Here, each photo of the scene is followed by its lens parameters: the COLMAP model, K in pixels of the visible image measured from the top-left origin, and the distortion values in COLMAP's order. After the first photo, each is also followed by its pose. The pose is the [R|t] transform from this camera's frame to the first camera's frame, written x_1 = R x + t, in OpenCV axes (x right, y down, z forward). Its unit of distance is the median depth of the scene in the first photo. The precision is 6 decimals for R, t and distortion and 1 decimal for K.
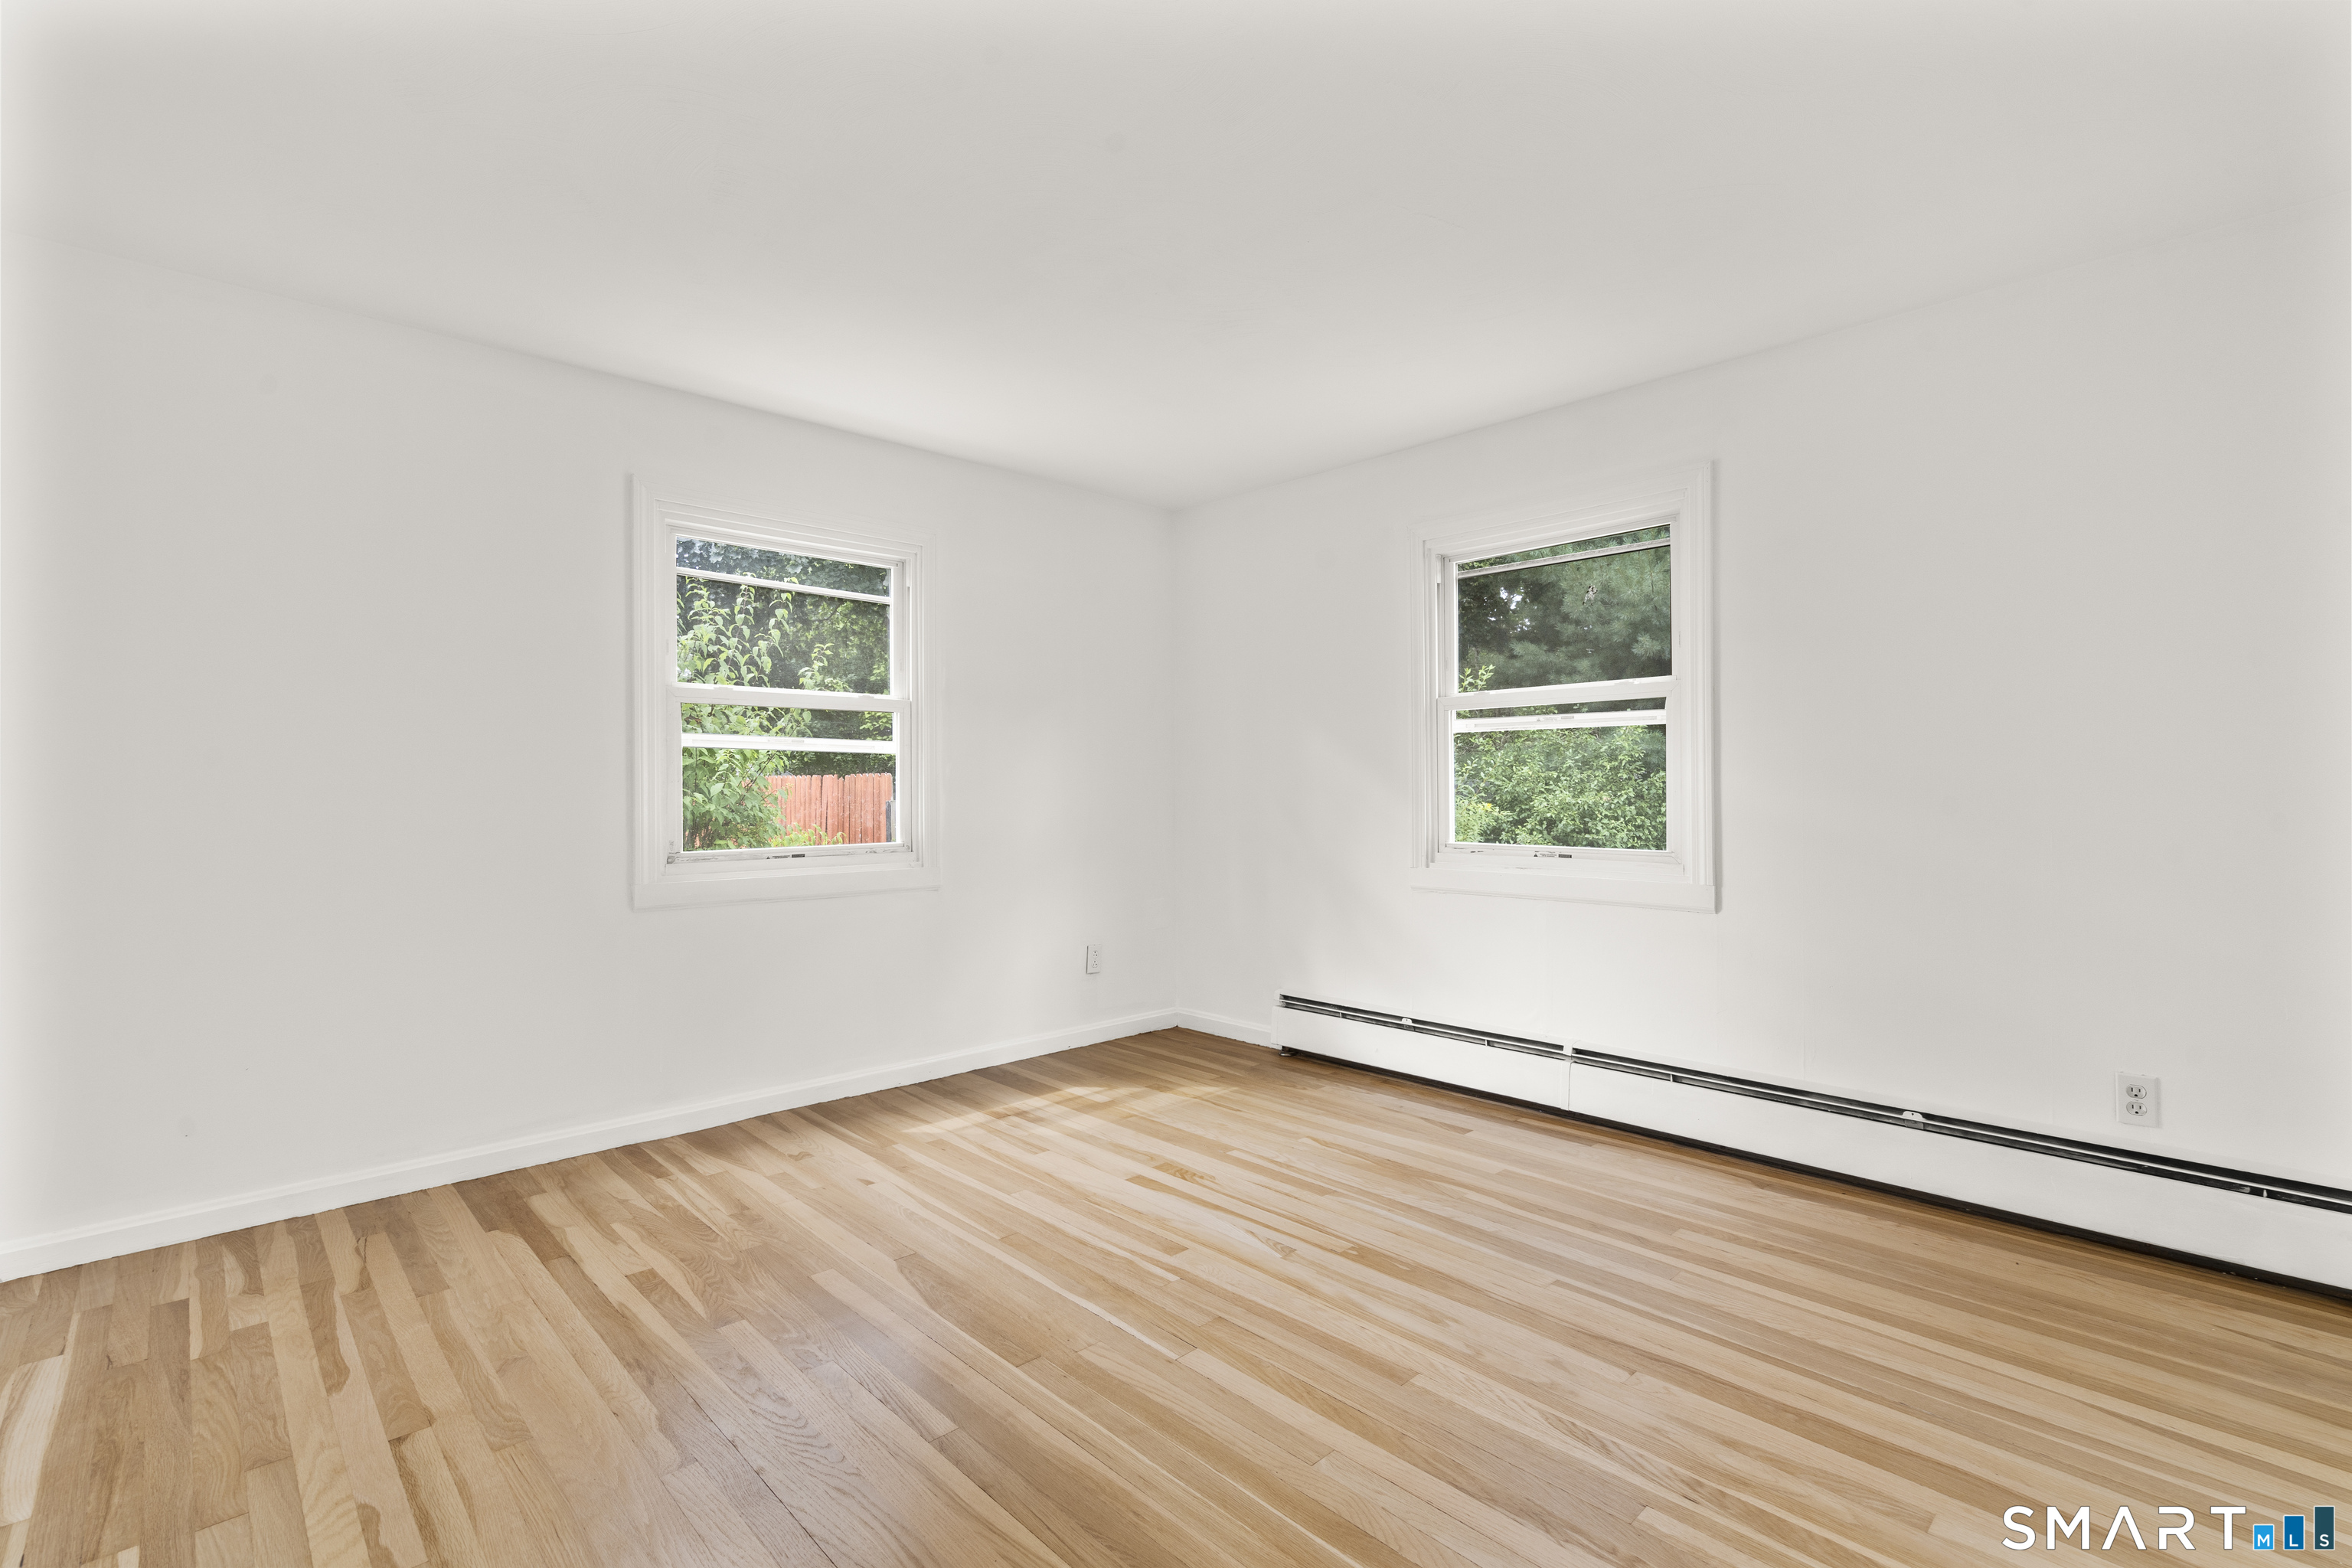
lens RADIAL K [[1067.0, 0, 1176.0], [0, 1067.0, 793.6], [0, 0, 1]] dist [-0.003022, 0.000097]
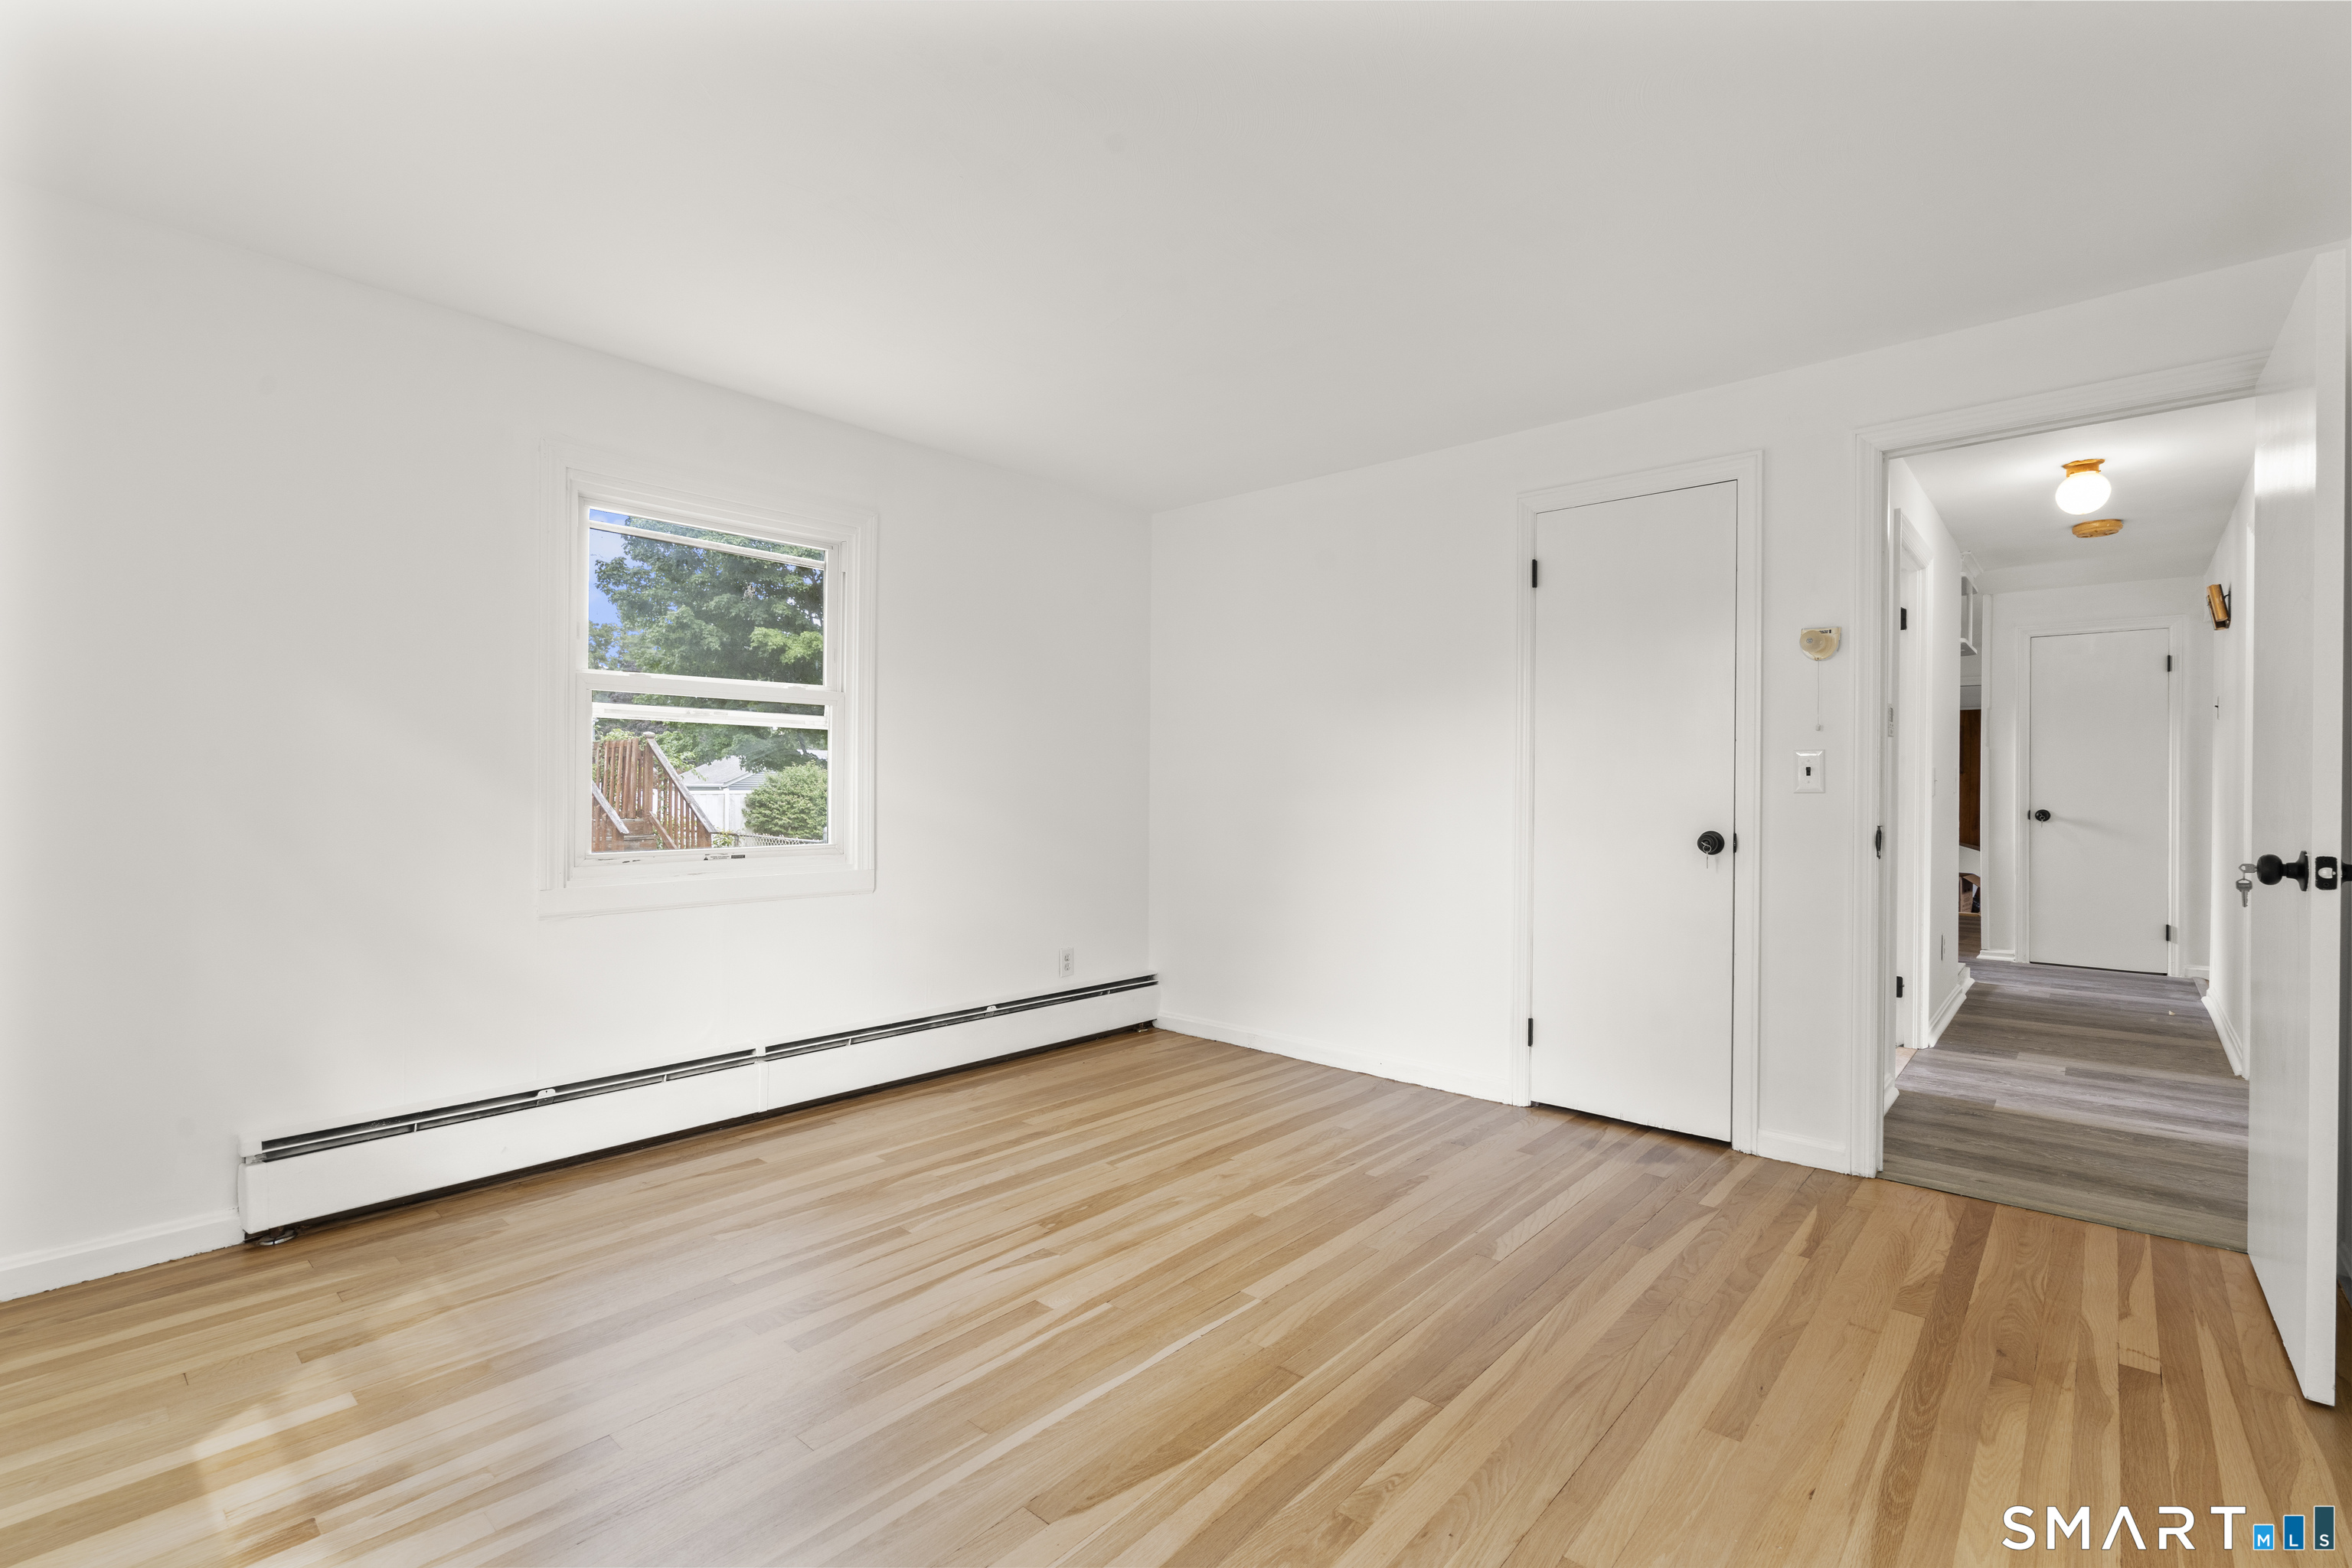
lens RADIAL K [[1067.0, 0, 1176.0], [0, 1067.0, 793.6], [0, 0, 1]] dist [-0.003022, 0.000097]
pose [[-0.097158, -0.001185, 0.995268, -0.803143], [0.000113, 0.999999, 0.001201, 0.000358], [-0.995269, 0.000229, -0.097158, 0.874425]]
